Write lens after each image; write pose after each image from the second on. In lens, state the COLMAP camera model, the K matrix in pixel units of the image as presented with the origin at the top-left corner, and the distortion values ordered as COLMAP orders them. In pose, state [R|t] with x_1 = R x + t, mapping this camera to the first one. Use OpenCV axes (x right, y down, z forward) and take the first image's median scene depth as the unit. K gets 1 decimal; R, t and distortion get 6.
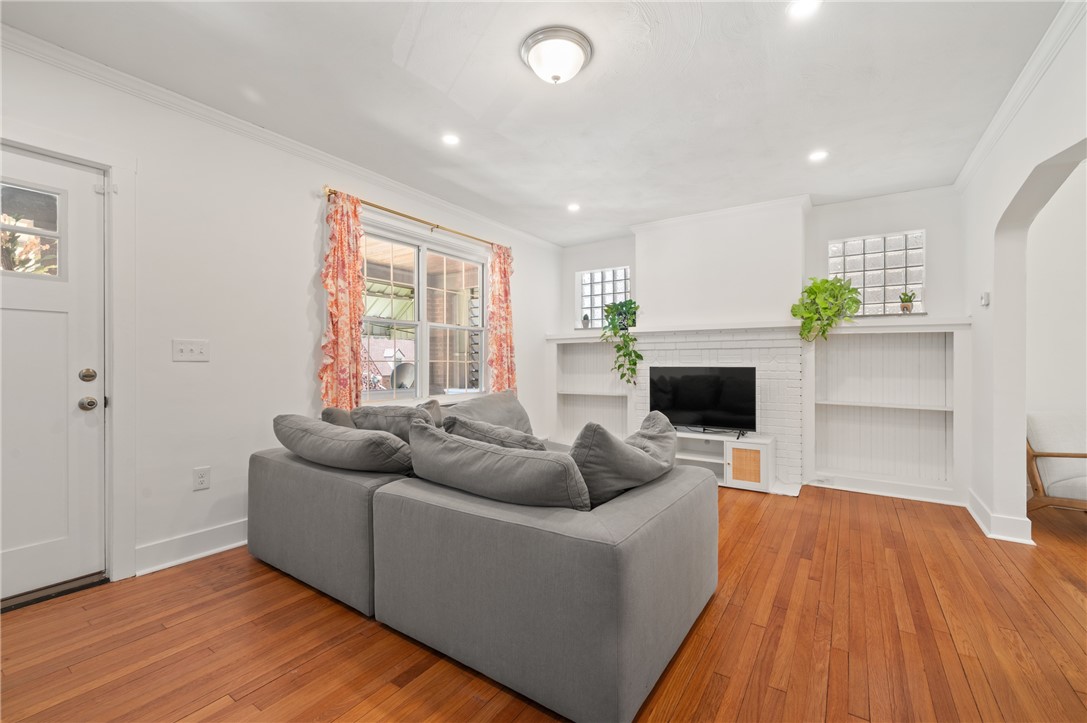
lens RADIAL K [[454.5, 0, 542.5], [0, 454.5, 360.7], [0, 0, 1]] dist [-0.014936, -0.000179]
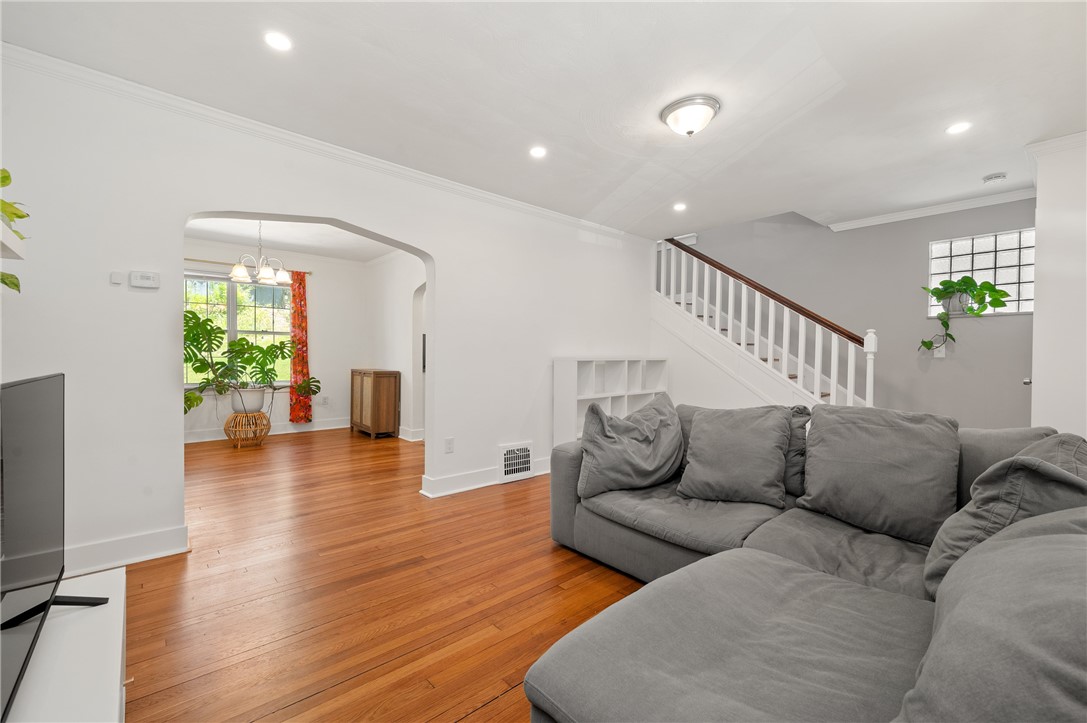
lens RADIAL K [[454.5, 0, 544.0], [0, 454.5, 361.1], [0, 0, 1]] dist [-0.014936, -0.000179]
pose [[-0.969248, -0.005941, 0.246016, 0.096756], [-0.004298, 0.999965, 0.007215, 0.001573], [-0.246050, 0.005936, -0.969239, 2.096771]]
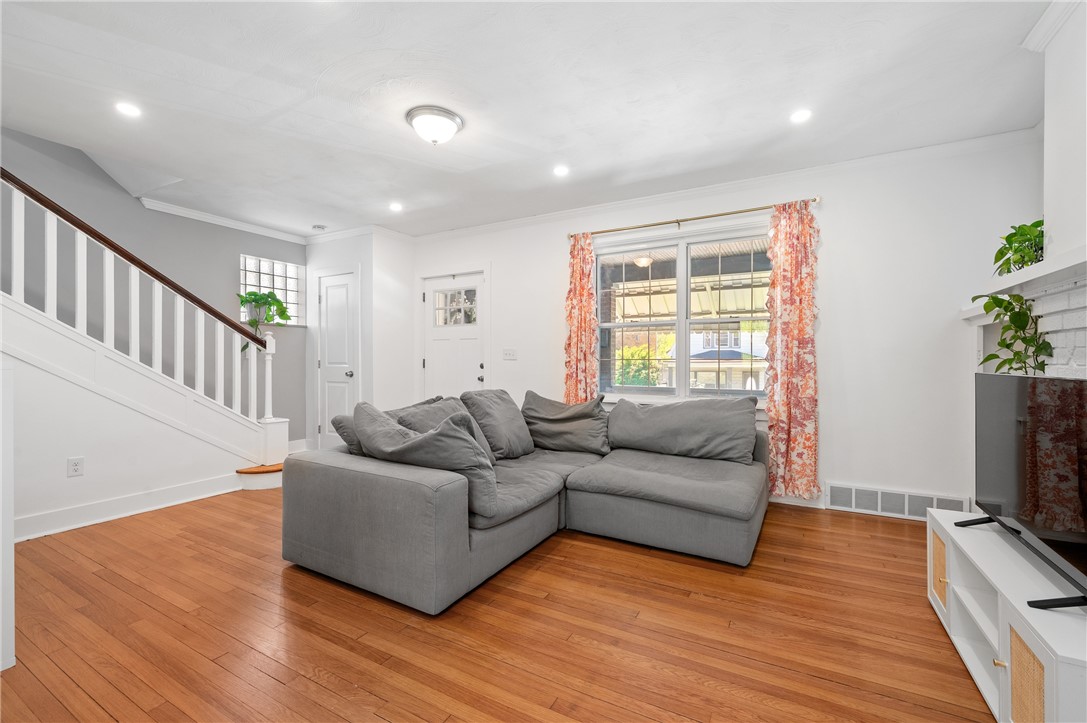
lens RADIAL K [[454.5, 0, 543.5], [0, 454.5, 360.4], [0, 0, 1]] dist [-0.014936, -0.000179]
pose [[0.090759, 0.001903, -0.995871, 1.216822], [0.000819, 0.999998, 0.001986, 0.000145], [0.995873, -0.000996, 0.090757, 1.076117]]
